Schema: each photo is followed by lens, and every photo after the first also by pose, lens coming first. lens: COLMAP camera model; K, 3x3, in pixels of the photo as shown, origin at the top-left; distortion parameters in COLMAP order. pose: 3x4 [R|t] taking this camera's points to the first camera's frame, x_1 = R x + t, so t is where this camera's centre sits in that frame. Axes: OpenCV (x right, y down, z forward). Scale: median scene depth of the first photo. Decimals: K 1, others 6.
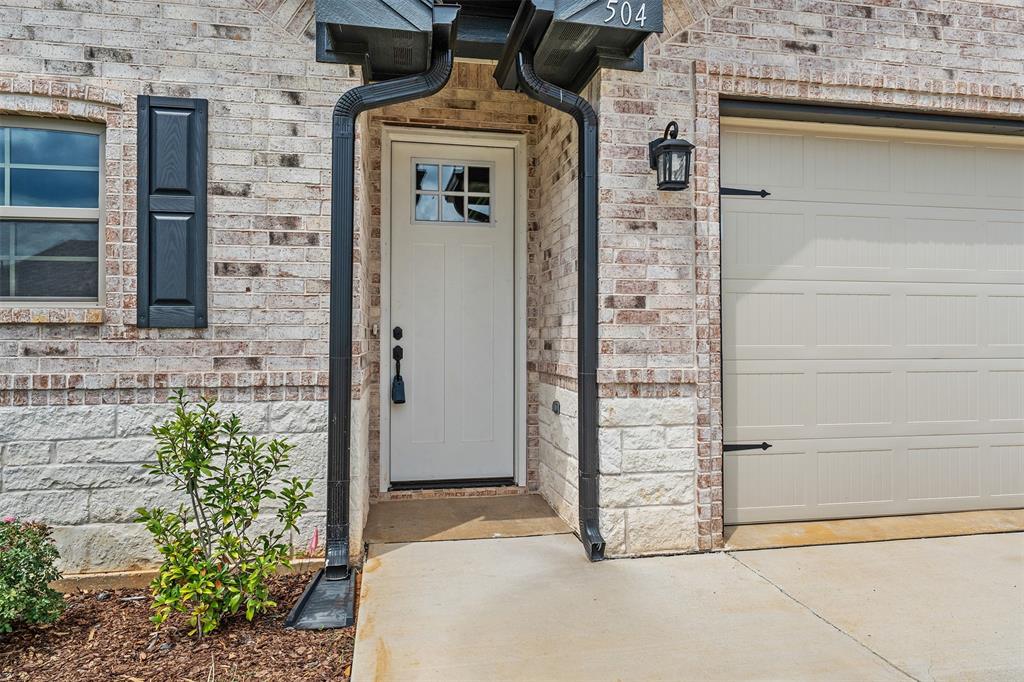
lens RADIAL K [[658.3, 0, 517.3], [0, 658.3, 333.1], [0, 0, 1]] dist [0.007284, -0.003590]
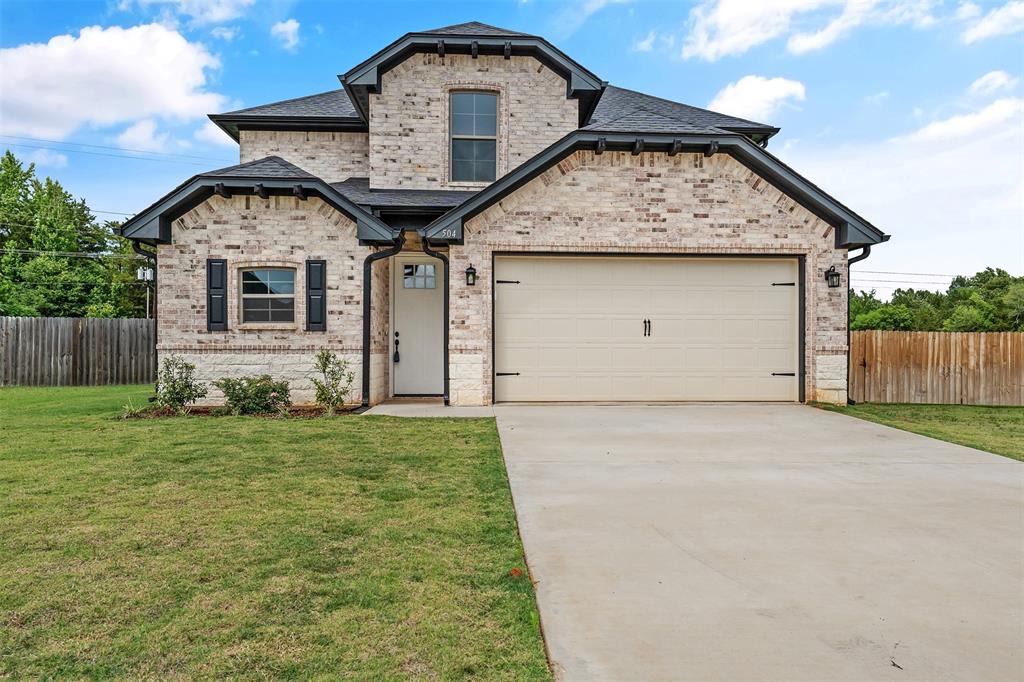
lens RADIAL K [[658.3, 0, 515.1], [0, 658.3, 361.9], [0, 0, 1]] dist [0.007284, -0.003590]
pose [[0.991524, 0.004892, -0.129830, 0.838903], [-0.001308, 0.999616, 0.027671, 0.051451], [0.129915, -0.027266, 0.991150, -2.016420]]
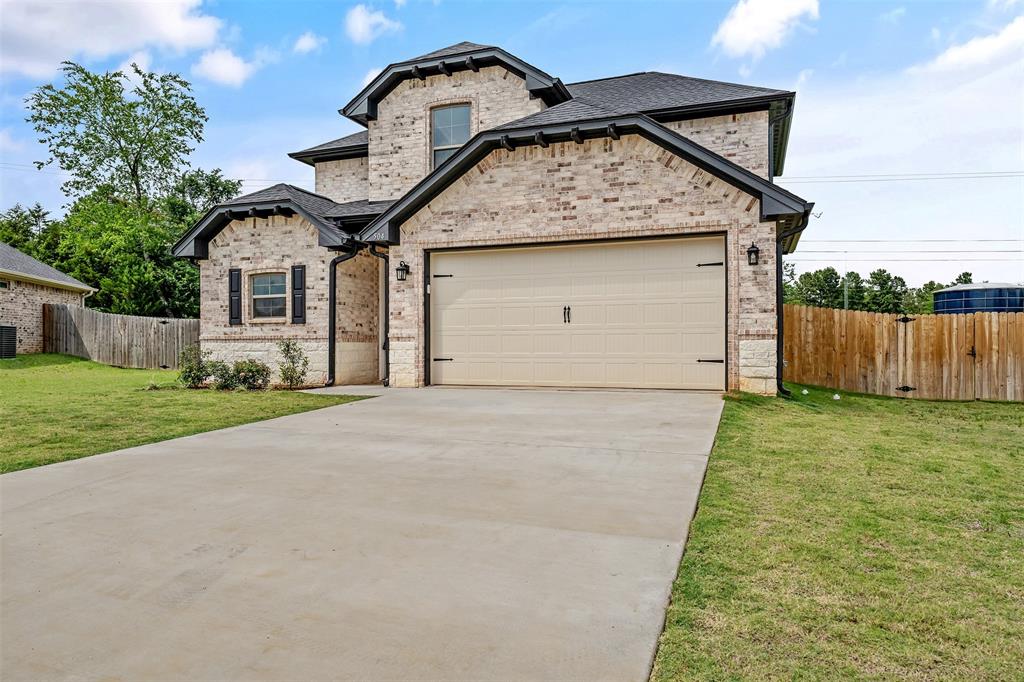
lens RADIAL K [[658.3, 0, 513.7], [0, 658.3, 338.9], [0, 0, 1]] dist [0.007284, -0.003590]
pose [[0.860006, -0.008131, -0.510219, 2.502399], [0.008019, 0.999965, -0.002419, 0.100101], [0.510221, -0.002011, 0.860041, -1.674190]]
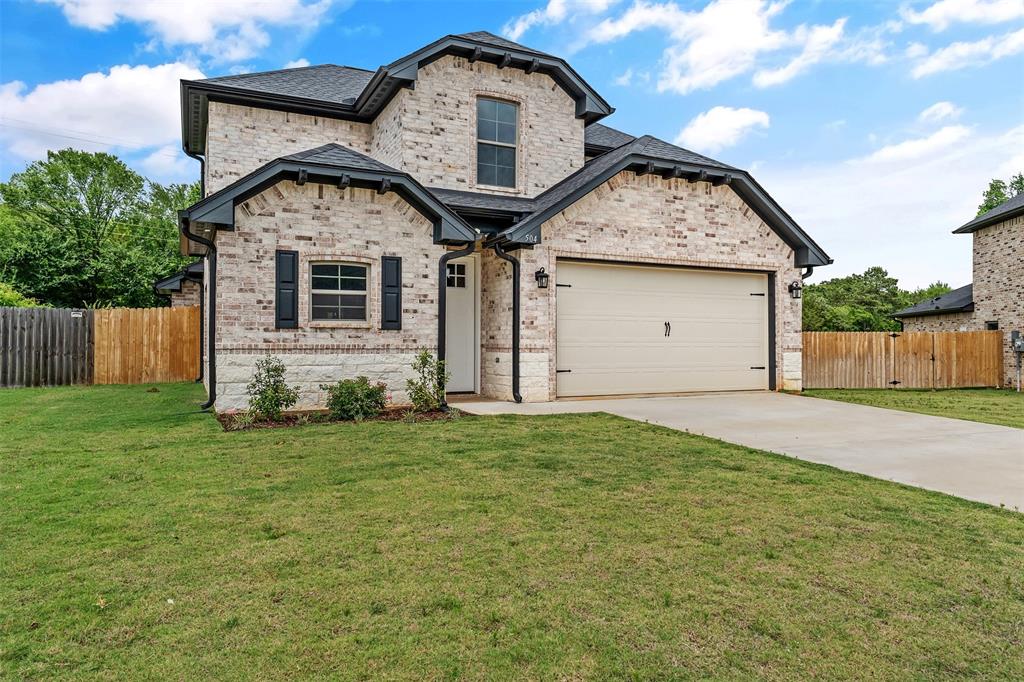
lens RADIAL K [[658.3, 0, 513.3], [0, 658.3, 347.4], [0, 0, 1]] dist [0.007284, -0.003590]
pose [[0.967554, 0.001291, 0.252661, -0.724068], [-0.005483, 0.999859, 0.015887, 0.022791], [-0.252605, -0.016757, 0.967424, -2.107874]]
